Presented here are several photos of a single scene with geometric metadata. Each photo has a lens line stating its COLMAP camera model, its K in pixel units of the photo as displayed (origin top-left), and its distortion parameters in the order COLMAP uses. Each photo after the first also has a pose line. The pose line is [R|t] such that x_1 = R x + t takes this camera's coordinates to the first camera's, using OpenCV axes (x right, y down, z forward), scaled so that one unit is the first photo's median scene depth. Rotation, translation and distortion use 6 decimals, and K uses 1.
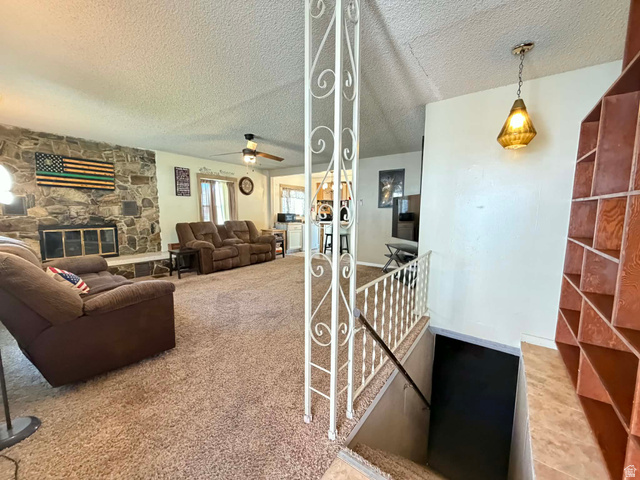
lens RADIAL K [[254.9, 0, 317.2], [0, 254.9, 239.3], [0, 0, 1]] dist [-0.001116, 0.000233]
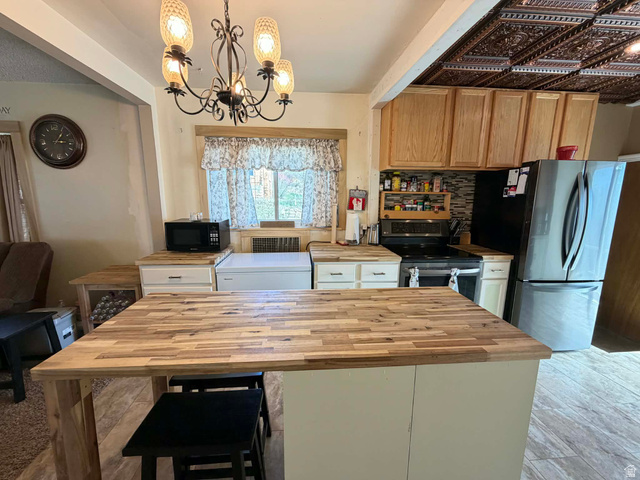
lens RADIAL K [[254.9, 0, 316.7], [0, 254.9, 240.5], [0, 0, 1]] dist [-0.001116, 0.000233]
pose [[0.655666, 0.125381, -0.744568, 0.204062], [-0.081223, 0.992106, 0.095541, -0.116860], [0.750670, -0.002167, 0.660674, 0.888515]]
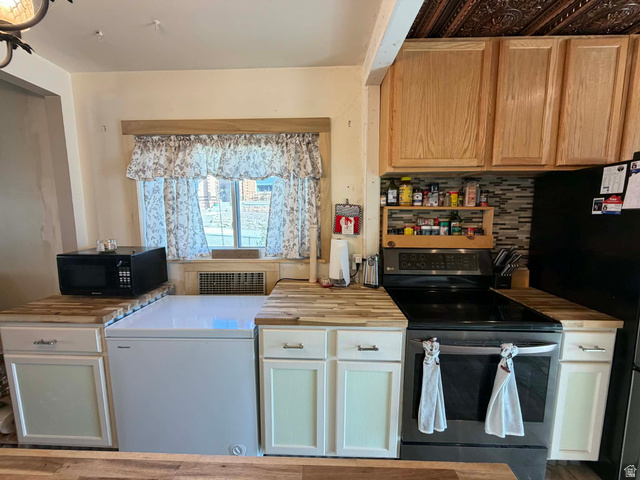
lens RADIAL K [[254.9, 0, 316.8], [0, 254.9, 240.1], [0, 0, 1]] dist [-0.001116, 0.000233]
pose [[0.568319, 0.084989, -0.818407, 0.154813], [-0.079729, 0.995659, 0.048030, -0.132685], [0.818936, 0.037955, 0.572628, 0.999700]]
